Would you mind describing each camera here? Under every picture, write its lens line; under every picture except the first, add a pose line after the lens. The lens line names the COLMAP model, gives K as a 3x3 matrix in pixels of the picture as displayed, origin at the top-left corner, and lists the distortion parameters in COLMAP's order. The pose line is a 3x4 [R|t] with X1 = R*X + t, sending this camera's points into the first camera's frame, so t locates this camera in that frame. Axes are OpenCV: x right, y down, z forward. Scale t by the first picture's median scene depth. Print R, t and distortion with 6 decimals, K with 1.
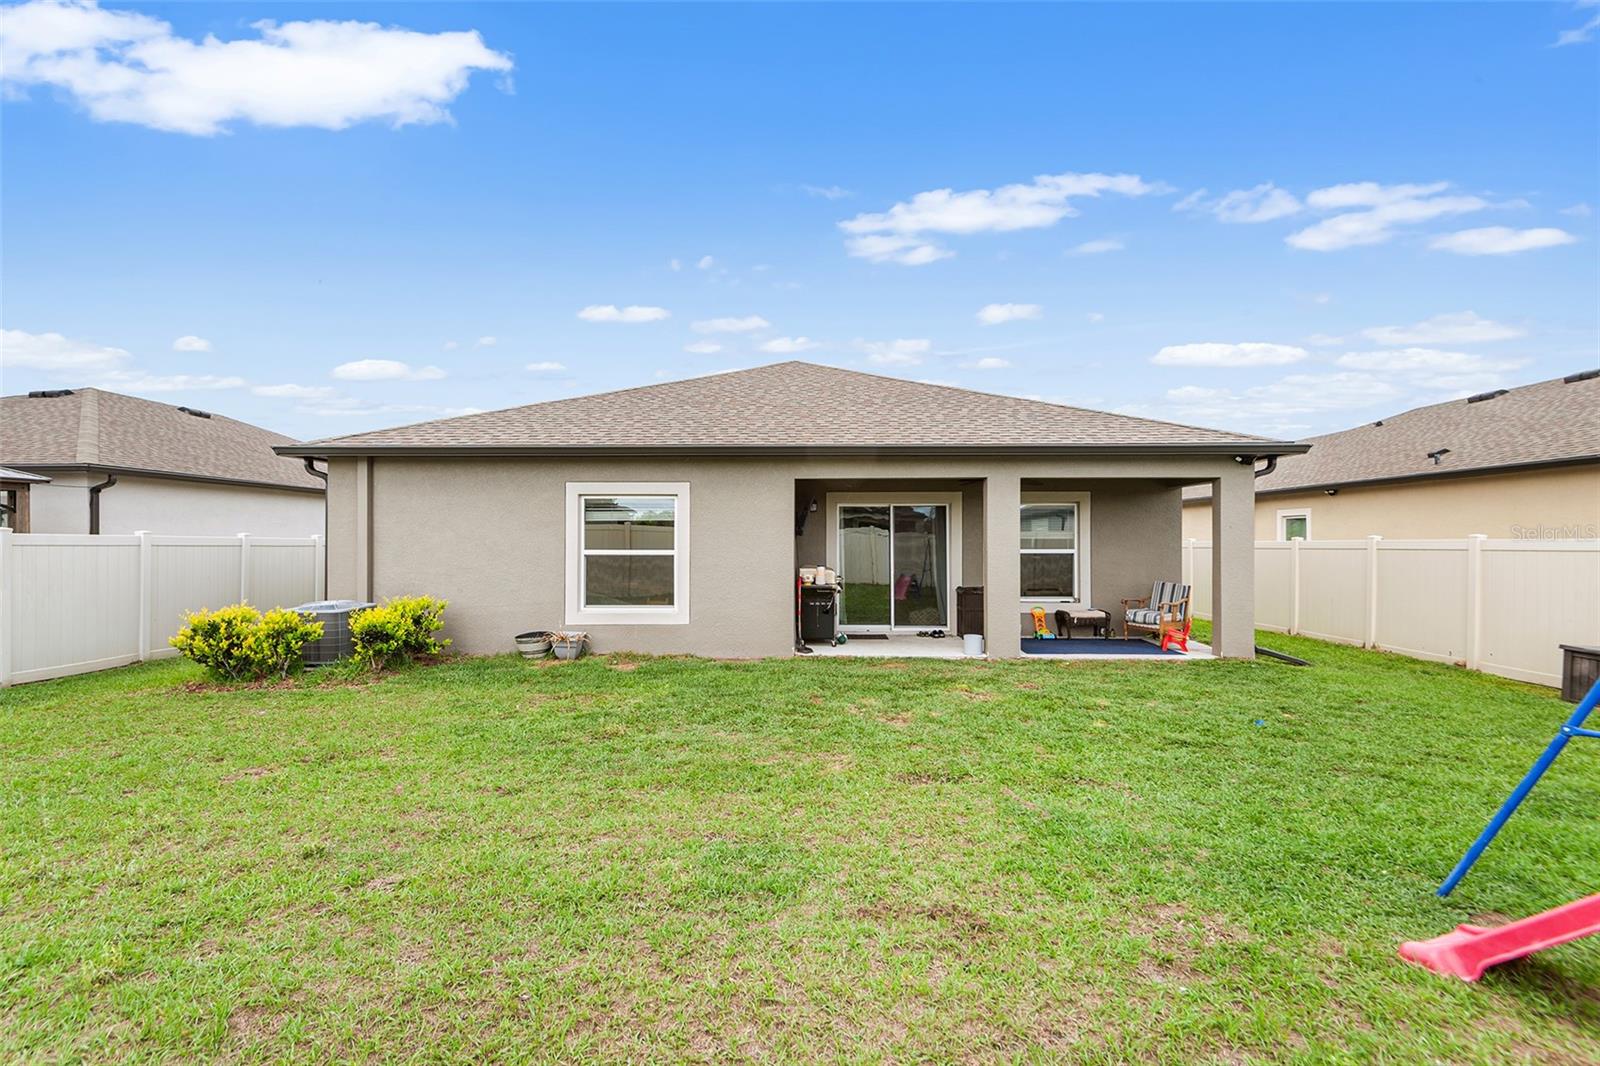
lens RADIAL K [[723.4, 0, 804.9], [0, 723.4, 520.4], [0, 0, 1]] dist [0.018236, -0.008113]
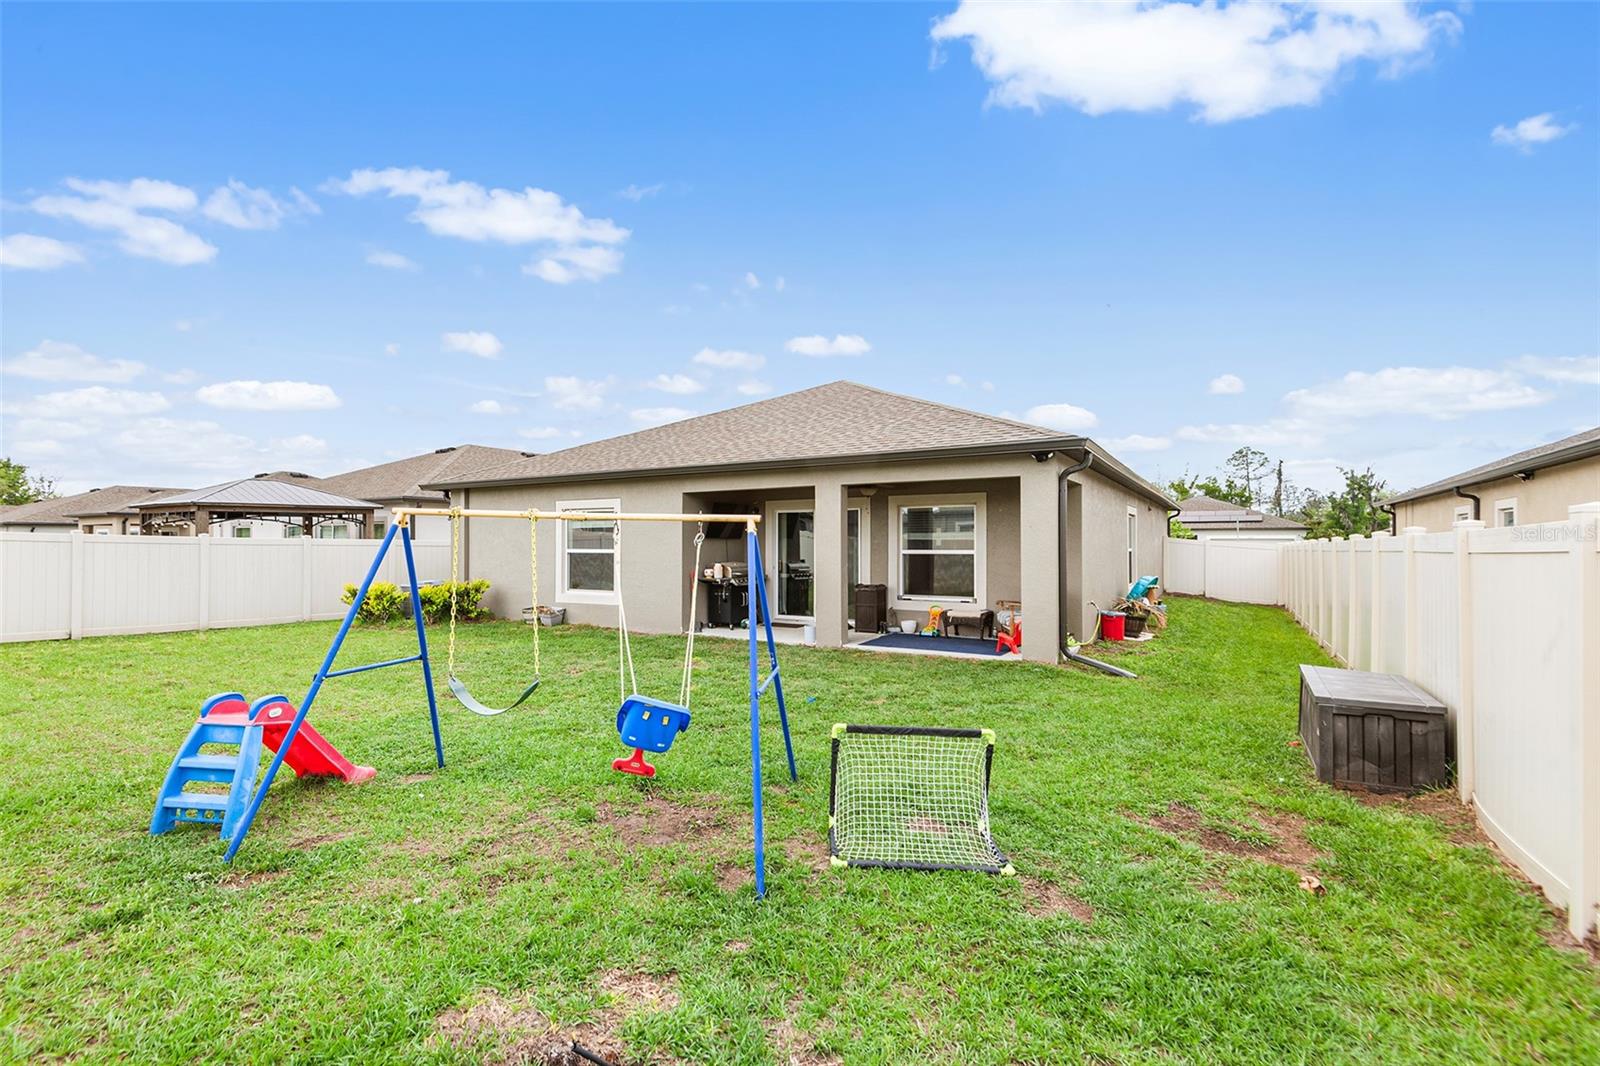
lens RADIAL K [[723.4, 0, 796.6], [0, 723.4, 522.0], [0, 0, 1]] dist [0.018236, -0.008113]
pose [[0.864776, -0.015313, -0.501924, 0.777338], [0.016734, 0.999859, -0.001672, -0.001748], [0.501878, -0.006953, 0.864910, 0.012574]]
